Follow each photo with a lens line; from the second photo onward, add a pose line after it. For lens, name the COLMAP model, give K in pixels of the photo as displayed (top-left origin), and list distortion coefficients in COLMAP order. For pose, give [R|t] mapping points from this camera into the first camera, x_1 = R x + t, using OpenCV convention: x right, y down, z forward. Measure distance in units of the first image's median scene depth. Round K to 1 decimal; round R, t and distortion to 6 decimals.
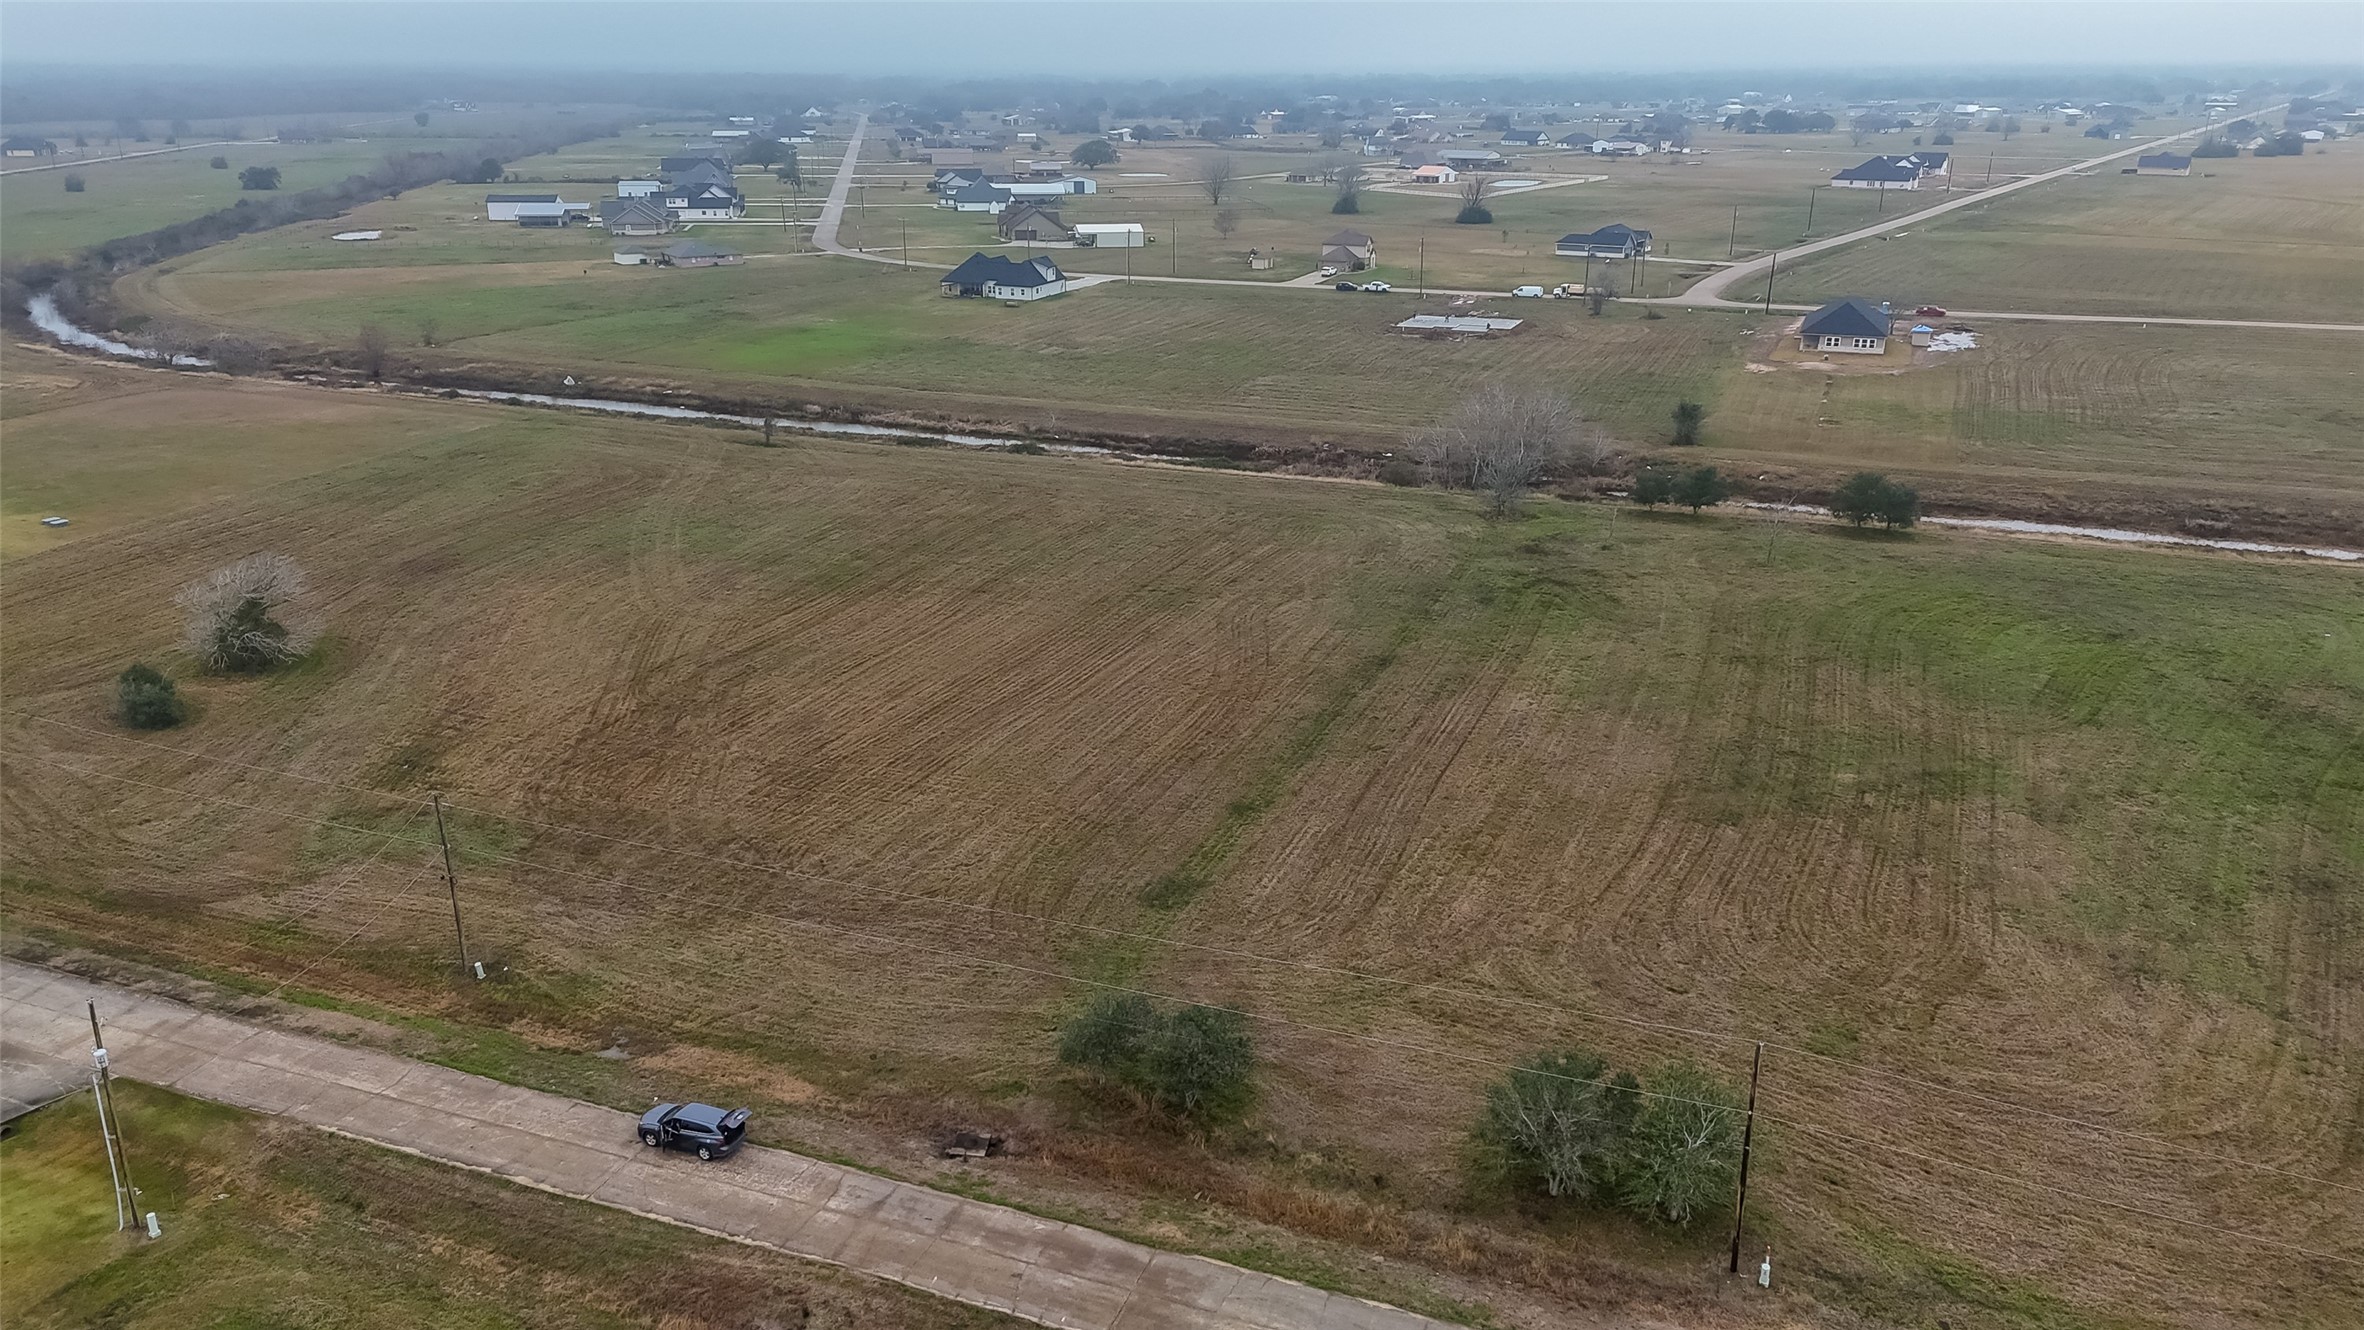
lens RADIAL K [[1722.4, 0, 1182.0], [0, 1722.4, 665.0], [0, 0, 1]] dist [0.096051, -0.109982]
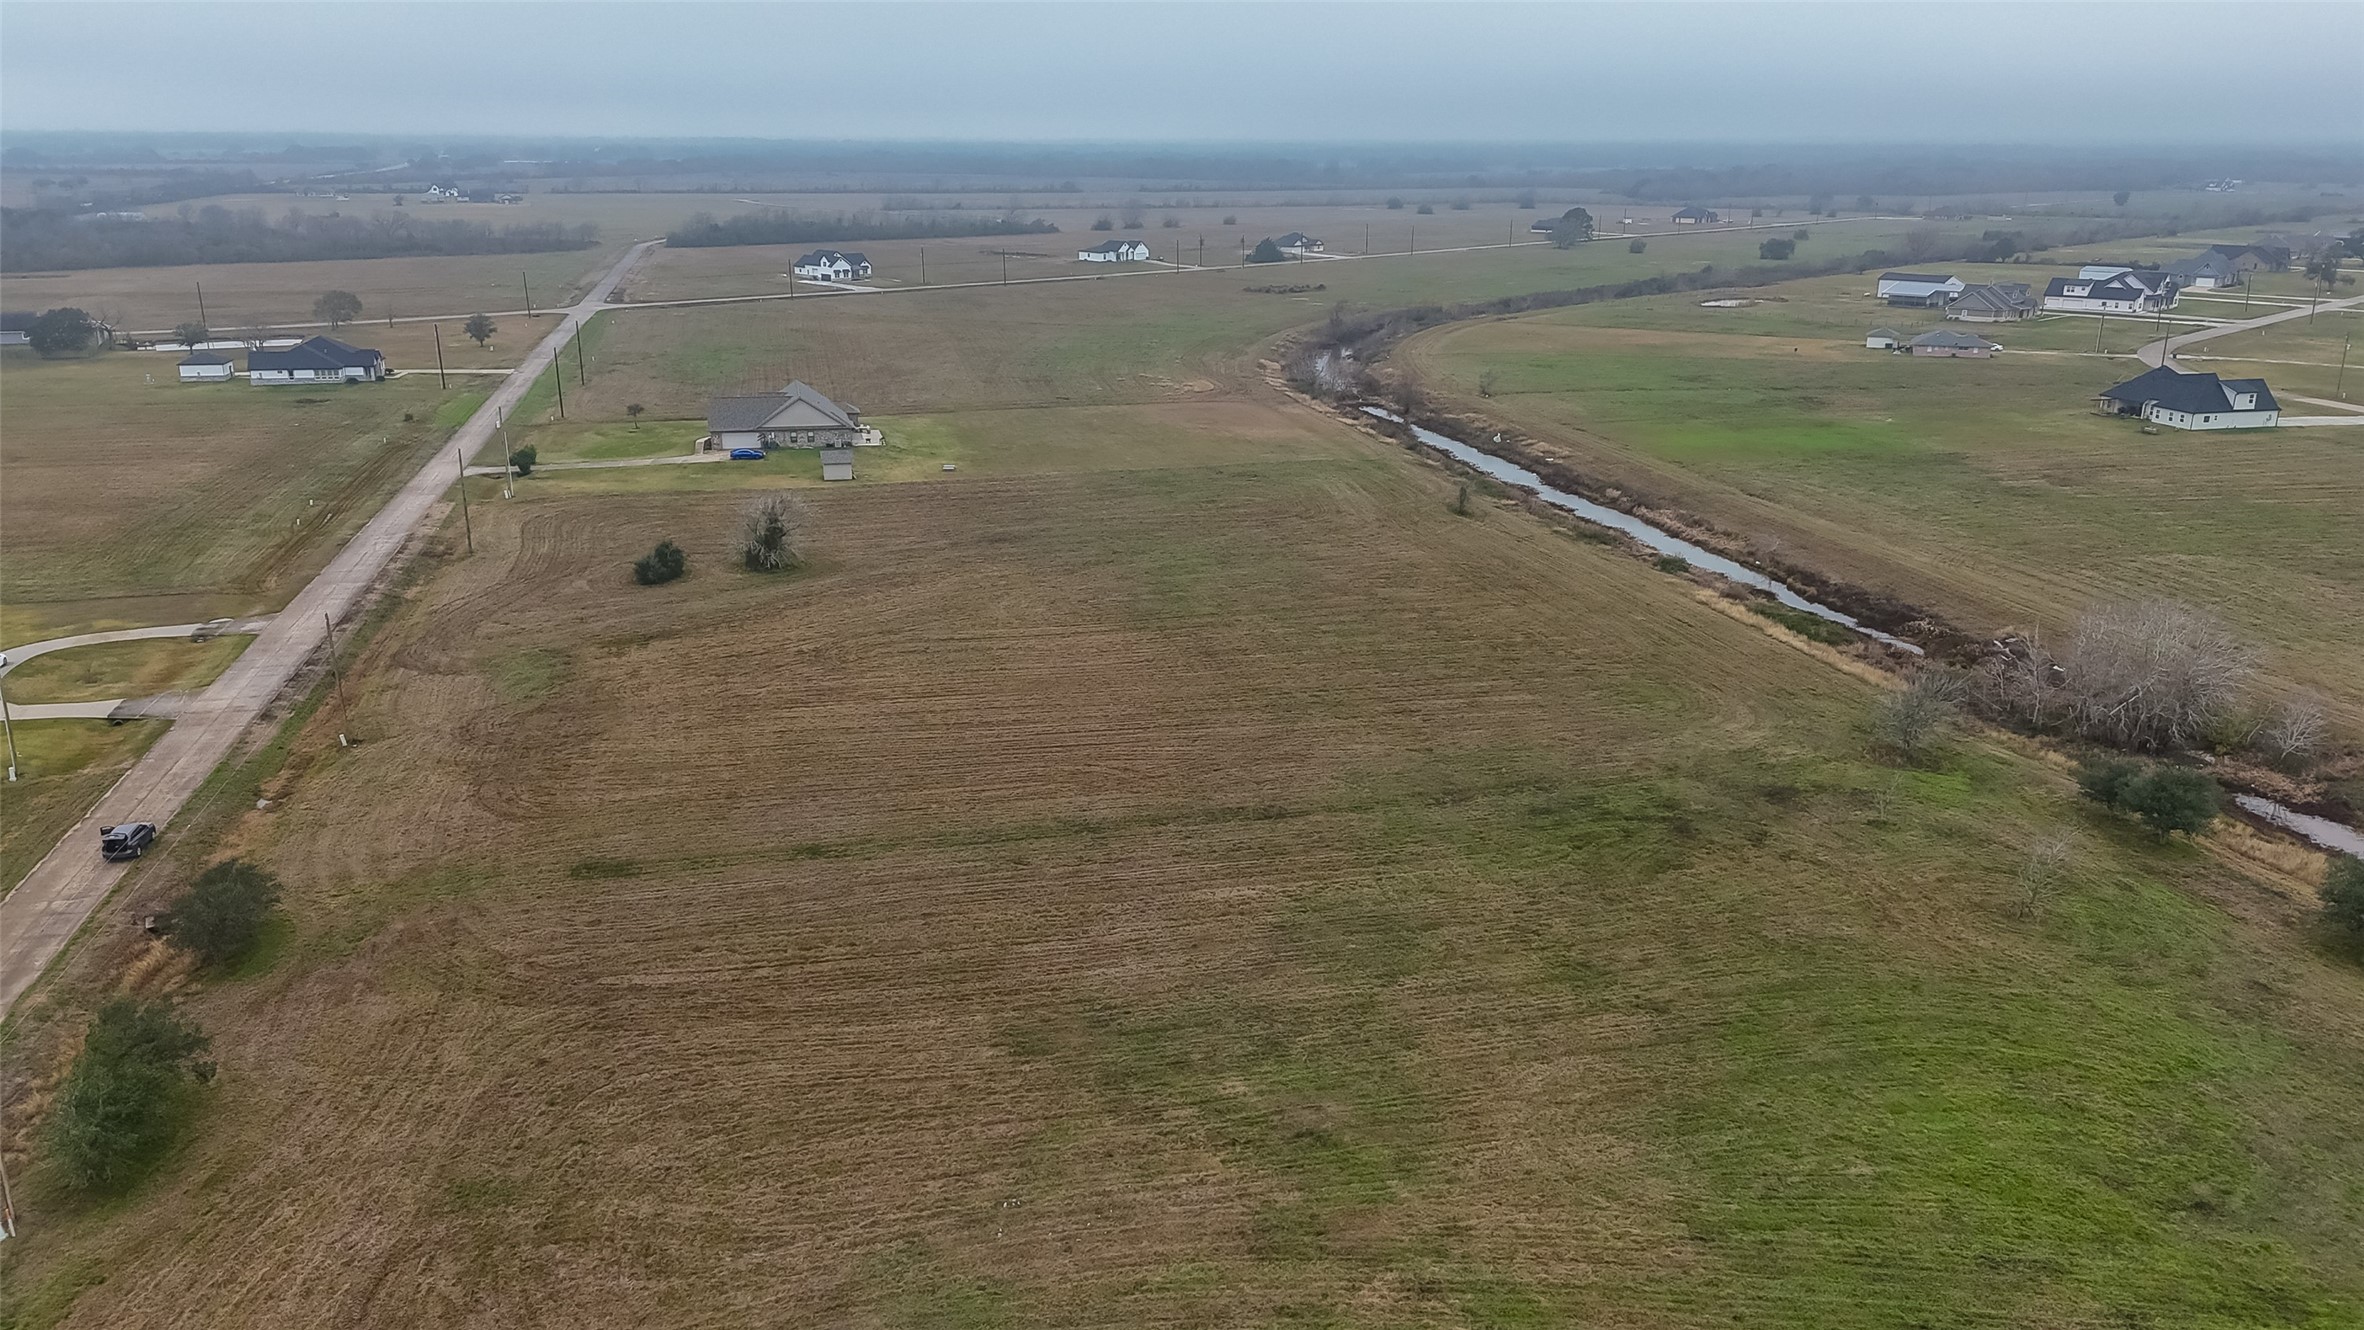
lens RADIAL K [[1701.6, 0, 1182.0], [0, 1701.6, 665.0], [0, 0, 1]] dist [0.106531, -0.104220]
pose [[0.571579, 0.242657, -0.783847, 0.462601], [-0.272685, 0.957154, 0.097468, -0.090527], [0.773913, 0.158033, 0.613257, 0.256803]]
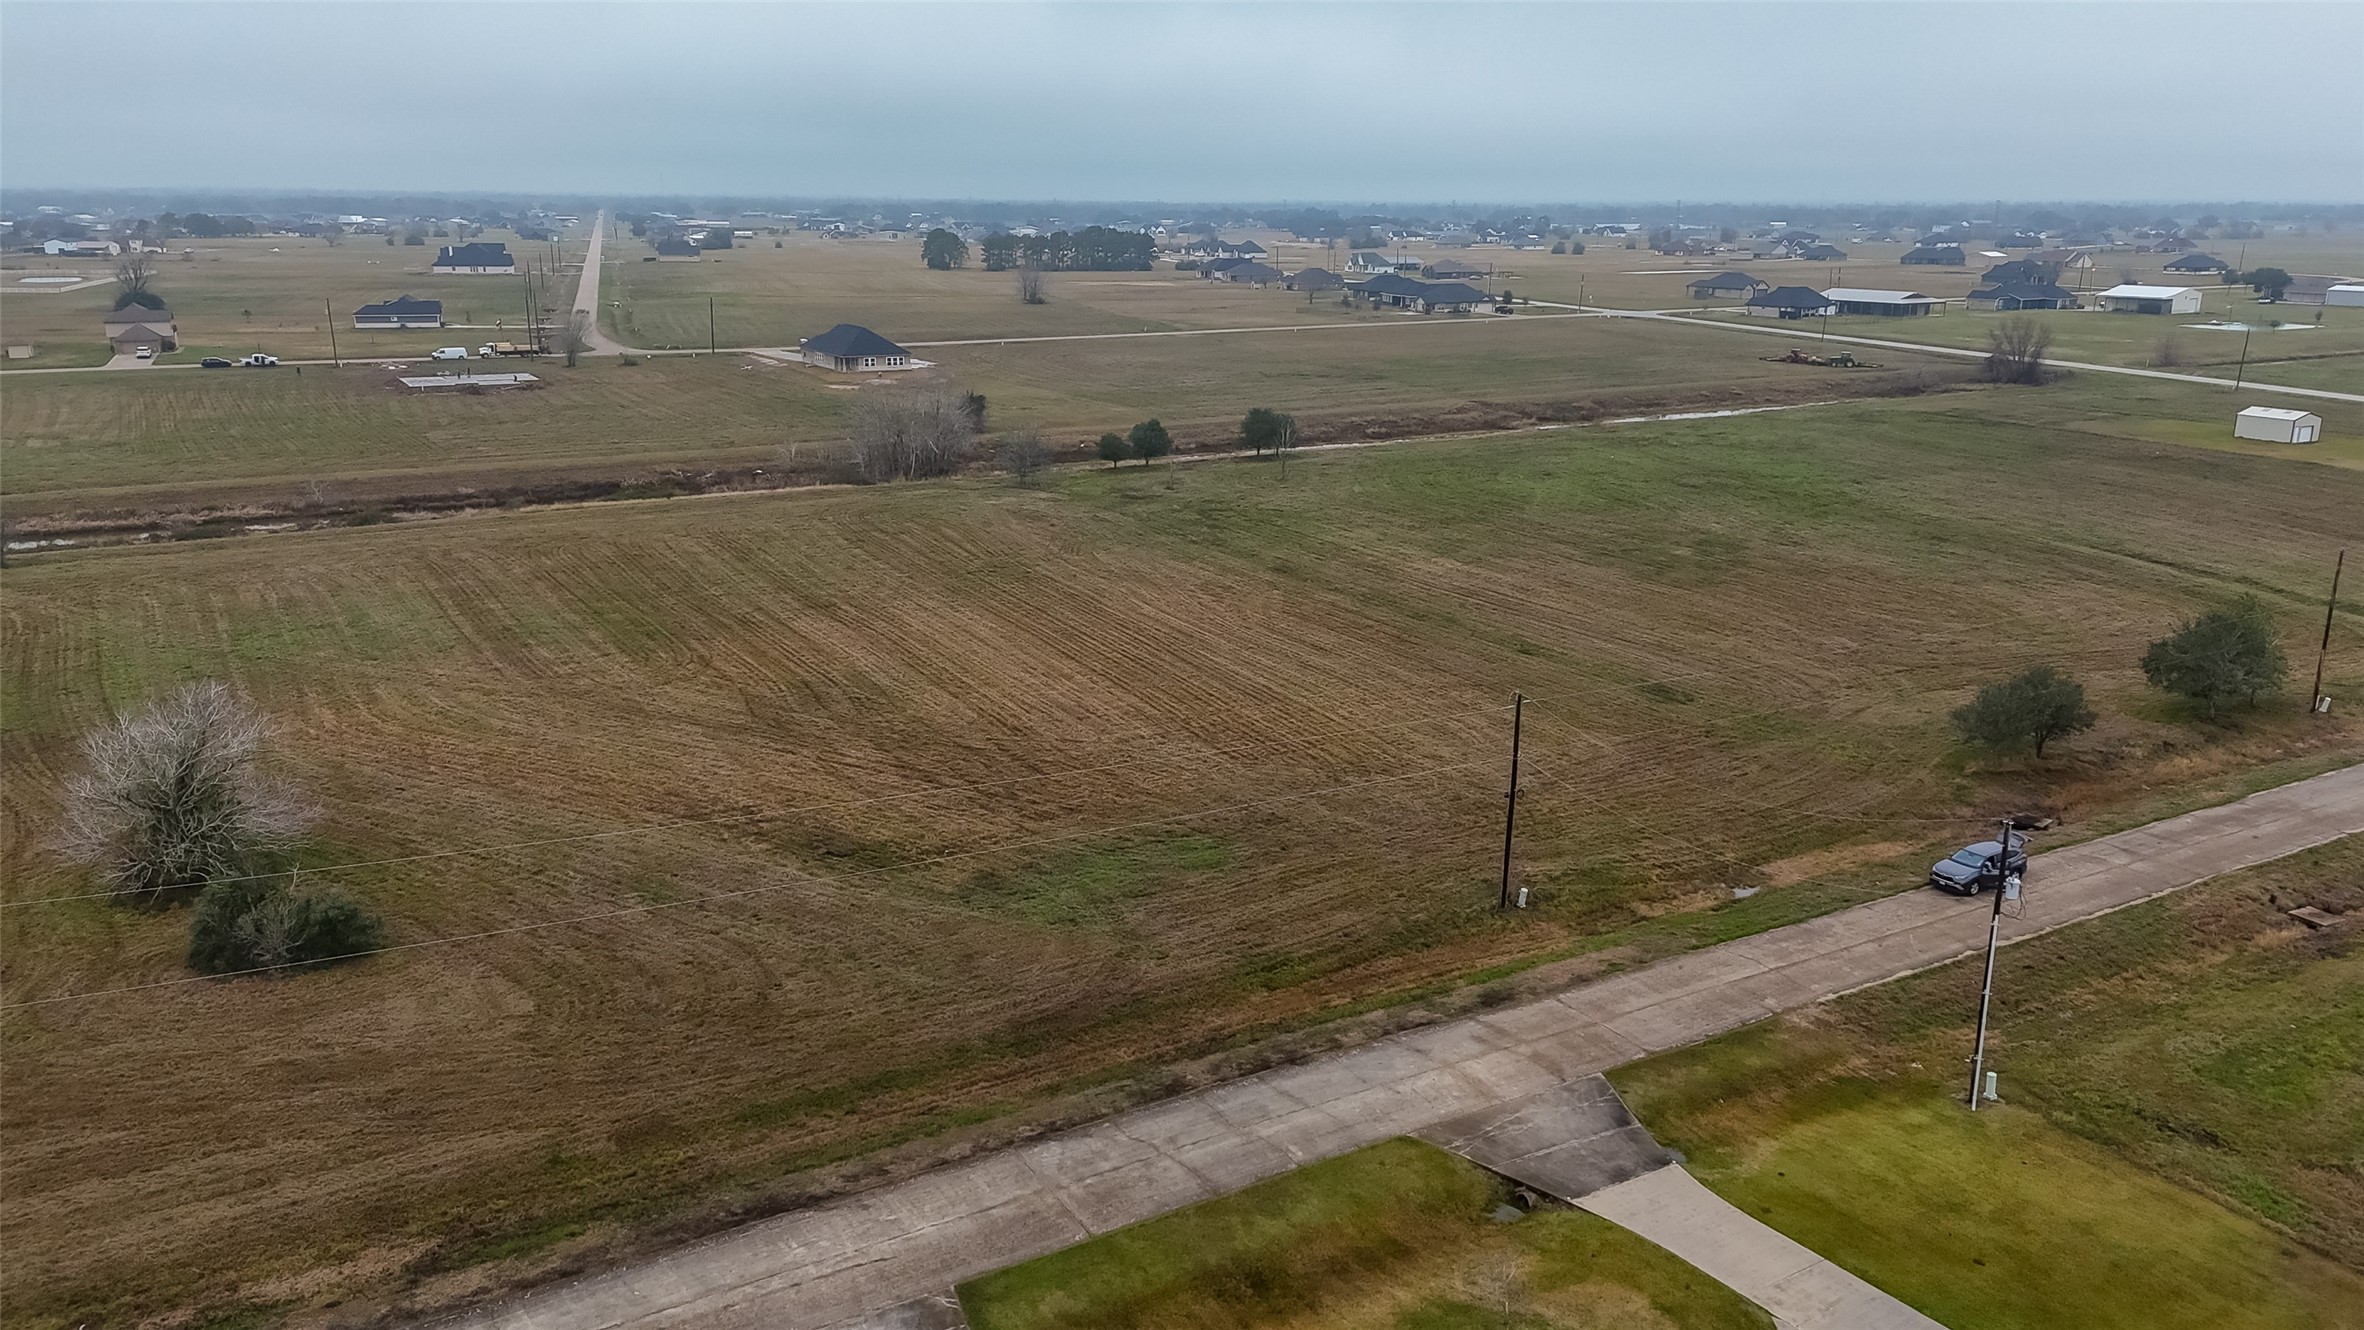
lens RADIAL K [[1750.6, 0, 1182.0], [0, 1750.6, 665.0], [0, 0, 1]] dist [0.099720, -0.111725]
pose [[0.614447, -0.201674, 0.762747, -0.461102], [0.256559, 0.965308, 0.048555, -0.008674], [-0.746078, 0.165855, 0.644872, 0.219928]]
